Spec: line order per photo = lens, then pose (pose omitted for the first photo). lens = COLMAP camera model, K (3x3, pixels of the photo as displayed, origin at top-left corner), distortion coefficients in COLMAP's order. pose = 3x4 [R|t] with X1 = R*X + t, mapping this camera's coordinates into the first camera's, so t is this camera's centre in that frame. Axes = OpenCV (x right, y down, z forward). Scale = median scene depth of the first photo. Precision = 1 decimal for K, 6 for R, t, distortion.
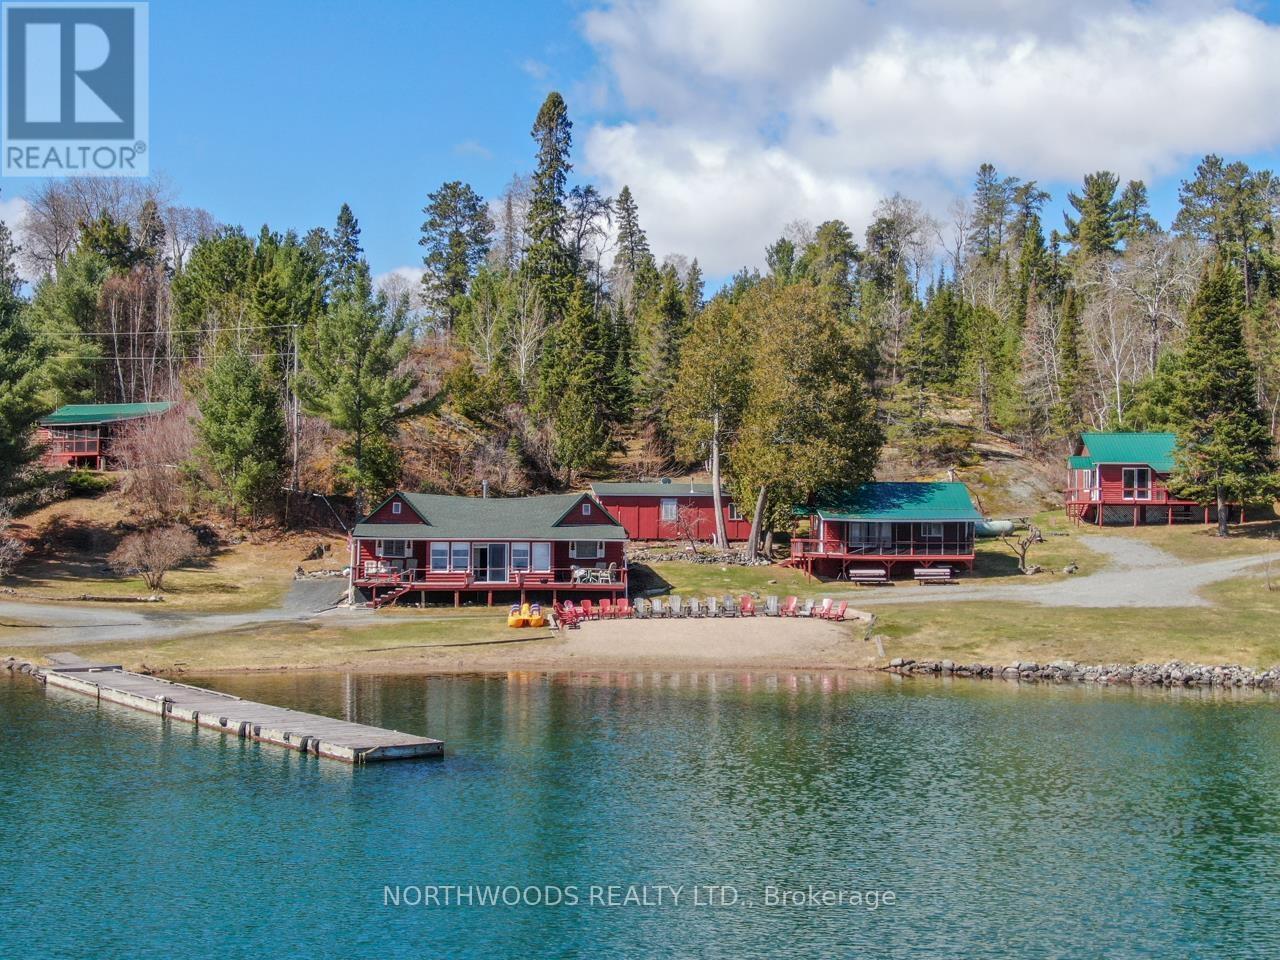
lens RADIAL K [[1813.4, 0, 640.0], [0, 1813.4, 480.0], [0, 0, 1]] dist [0.383112, -2.406385]
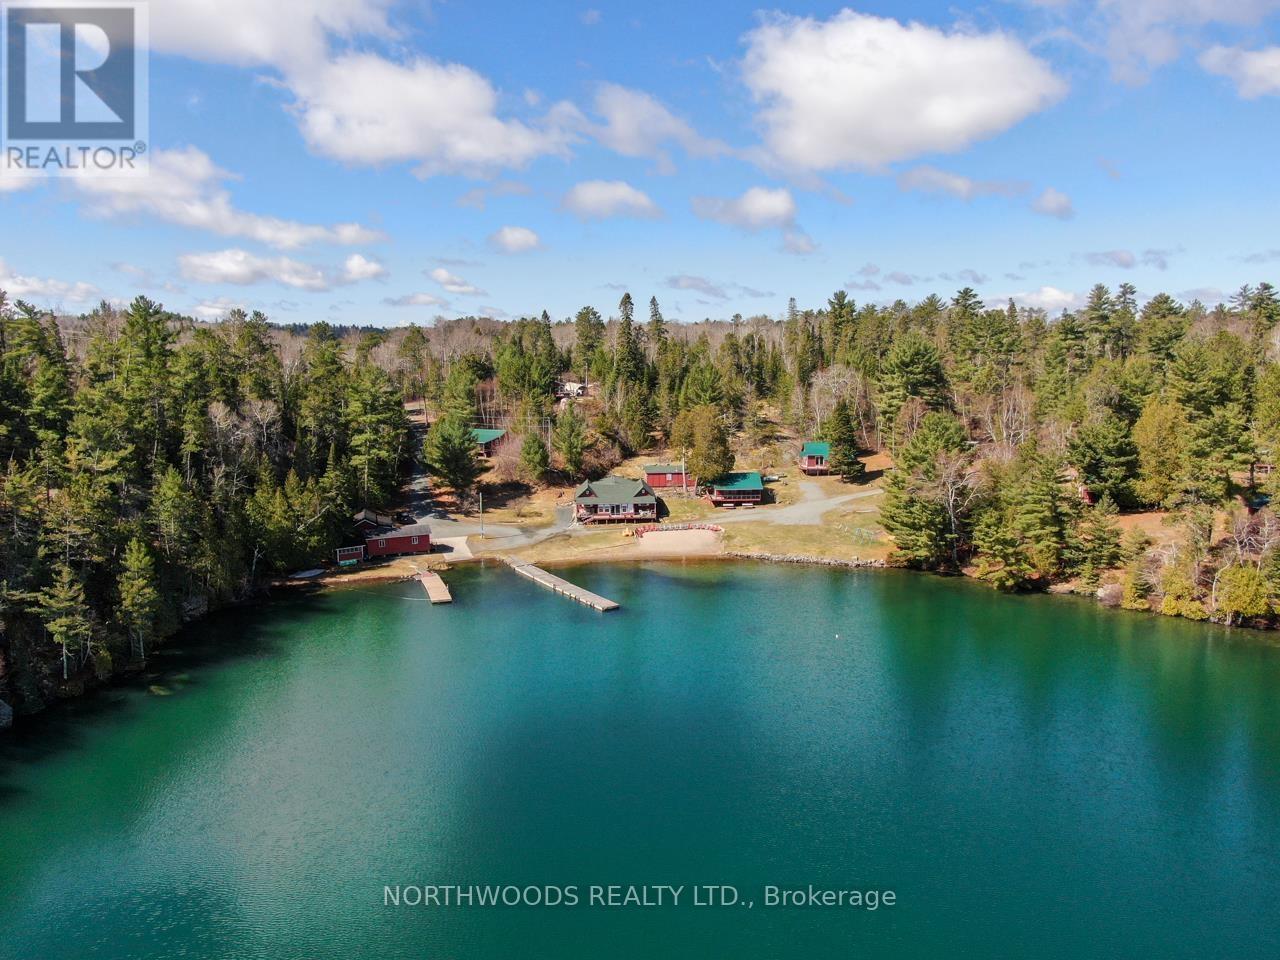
lens RADIAL K [[919.7, 0, 640.0], [0, 919.7, 480.0], [0, 0, 1]] dist [-0.017189, 0.001198]
pose [[0.999501, -0.014451, -0.028082, 0.010605], [0.019117, 0.984604, 0.173753, -0.260608], [0.025139, -0.174204, 0.984389, -0.582393]]
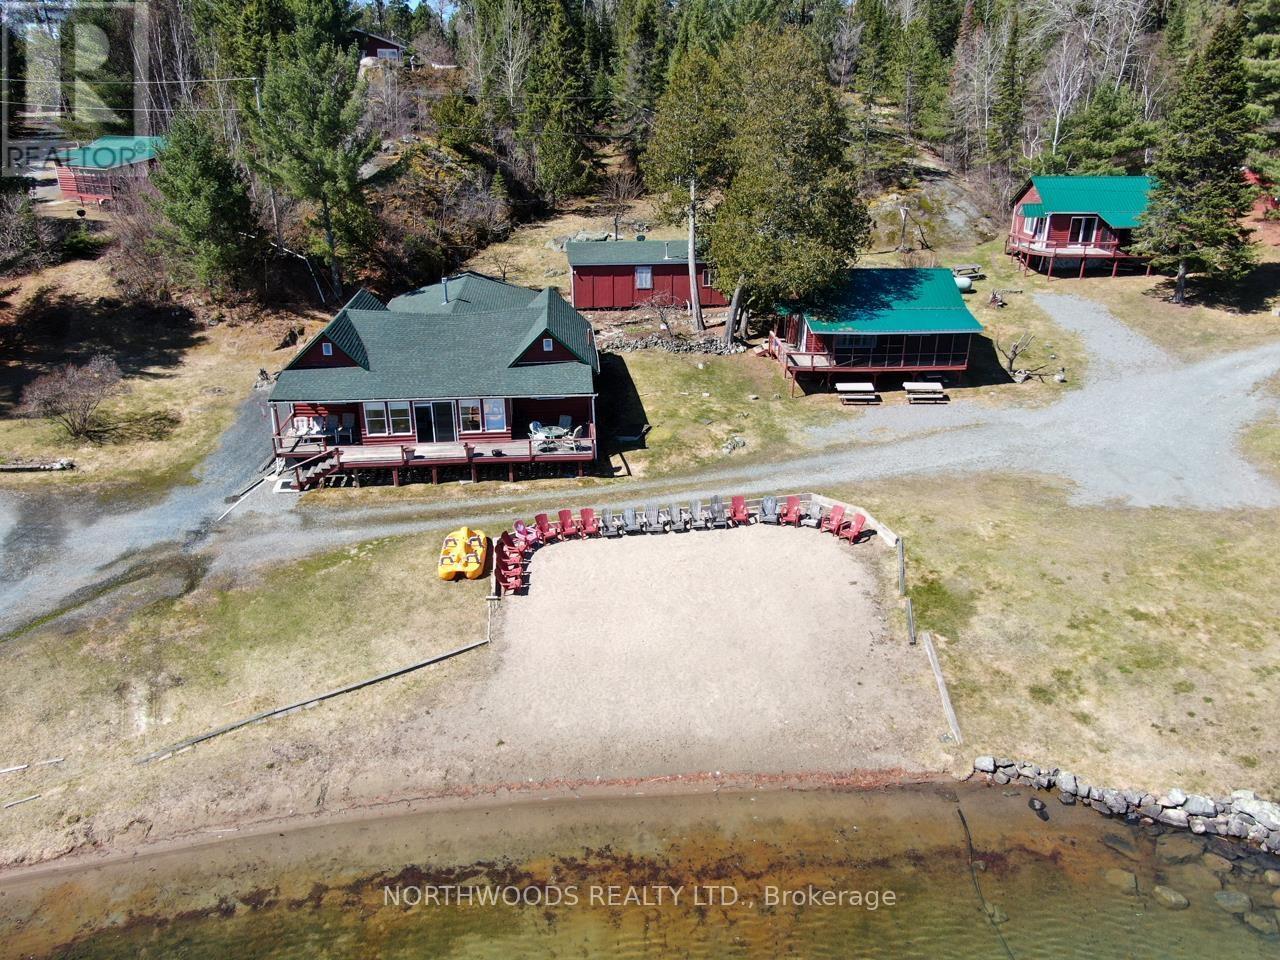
lens RADIAL K [[919.7, 0, 640.0], [0, 919.7, 480.0], [0, 0, 1]] dist [-0.017189, 0.001198]
pose [[0.999908, -0.009637, 0.009552, 0.008217], [0.004951, 0.914566, 0.404406, -0.088503], [-0.012633, -0.404321, 0.914530, 0.497917]]
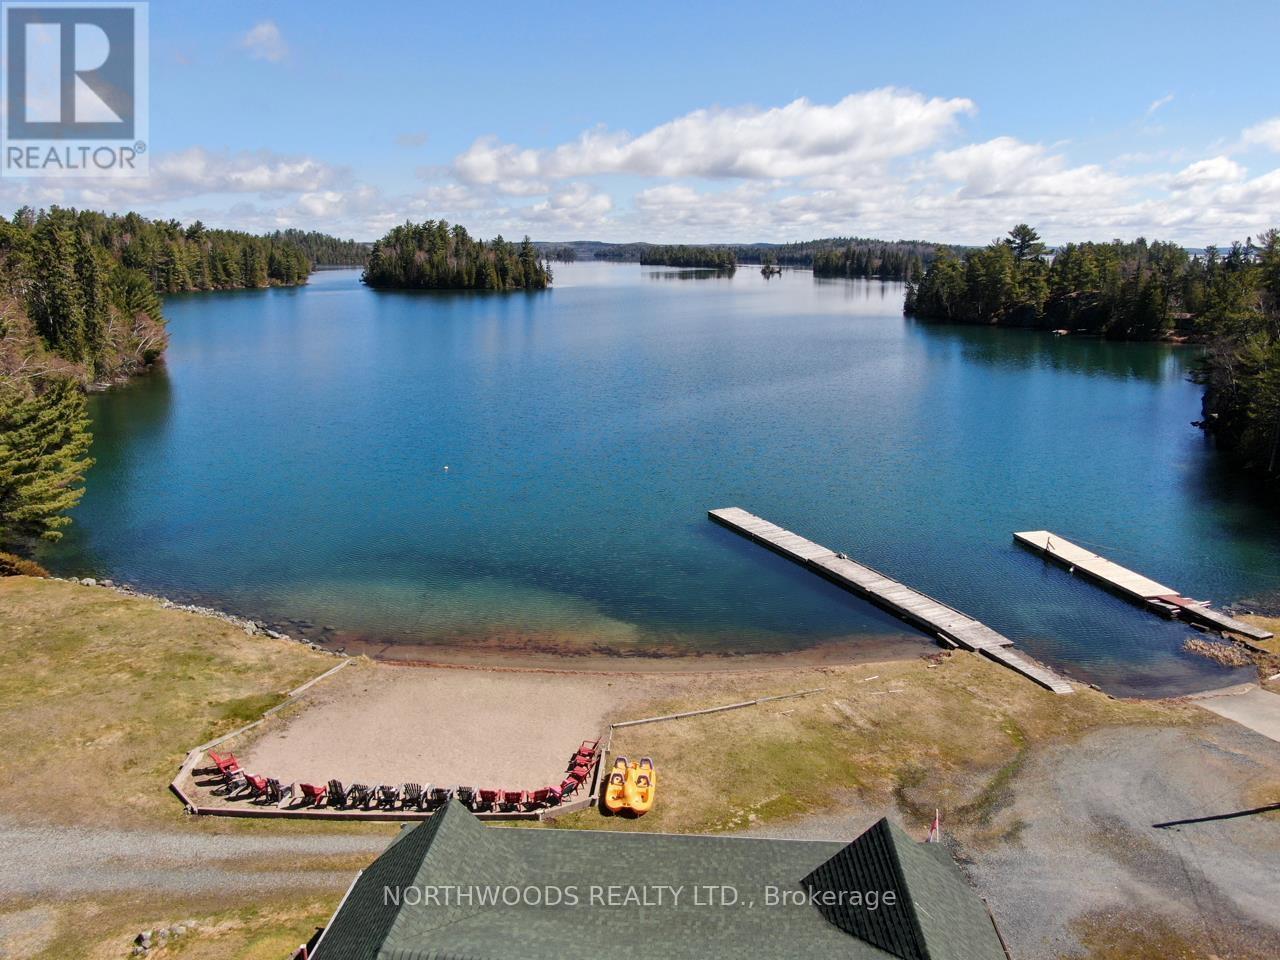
lens RADIAL K [[919.7, 0, 640.0], [0, 919.7, 480.0], [0, 0, 1]] dist [-0.017189, 0.001198]
pose [[-0.988693, -0.046779, 0.142470, -0.088277], [-0.014768, 0.975852, 0.217931, -0.100023], [-0.149224, 0.213363, -0.965509, 1.029254]]
